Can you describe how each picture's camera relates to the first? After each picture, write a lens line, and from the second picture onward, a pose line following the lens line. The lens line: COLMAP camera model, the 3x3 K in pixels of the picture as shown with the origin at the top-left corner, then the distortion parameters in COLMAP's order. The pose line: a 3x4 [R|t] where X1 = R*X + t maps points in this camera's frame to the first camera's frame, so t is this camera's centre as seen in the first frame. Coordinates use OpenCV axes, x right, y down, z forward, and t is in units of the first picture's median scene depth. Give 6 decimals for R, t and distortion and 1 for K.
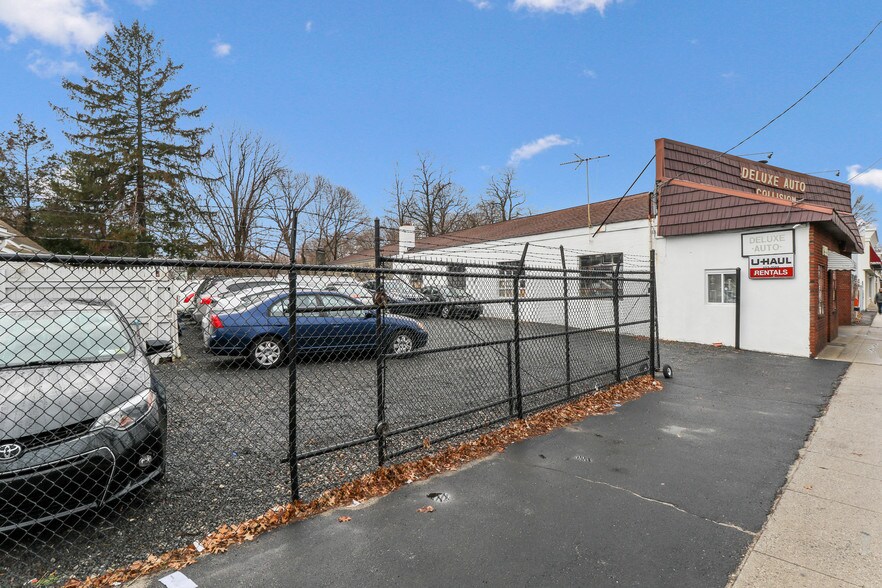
lens RADIAL K [[471.4, 0, 439.5], [0, 471.4, 276.5], [0, 0, 1]] dist [-0.001698, -0.000936]
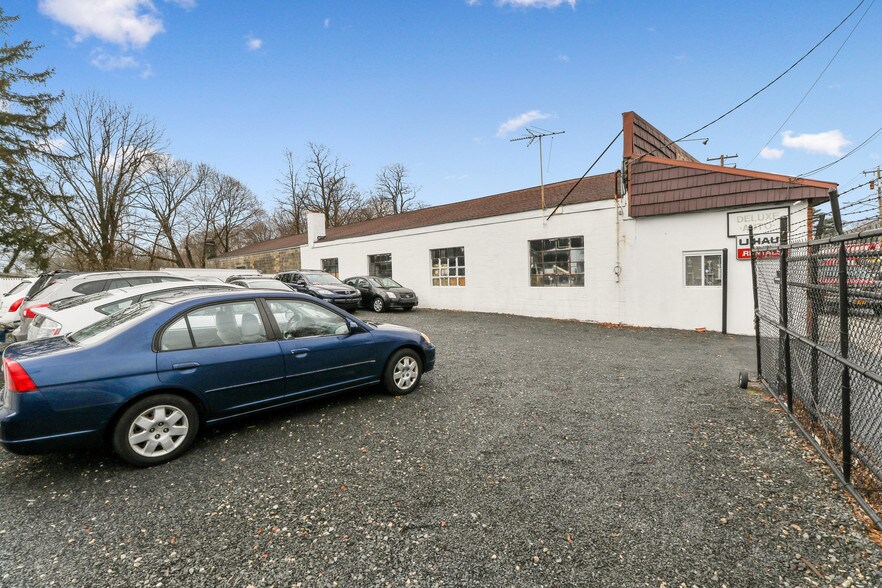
lens RADIAL K [[407.2, 0, 444.5], [0, 407.2, 286.7], [0, 0, 1]] dist [-0.025322, -0.000947]
pose [[0.957752, -0.033355, 0.285653, -0.074766], [0.020030, 0.998576, 0.049443, 0.003612], [-0.286896, -0.041633, 0.957057, 0.201197]]
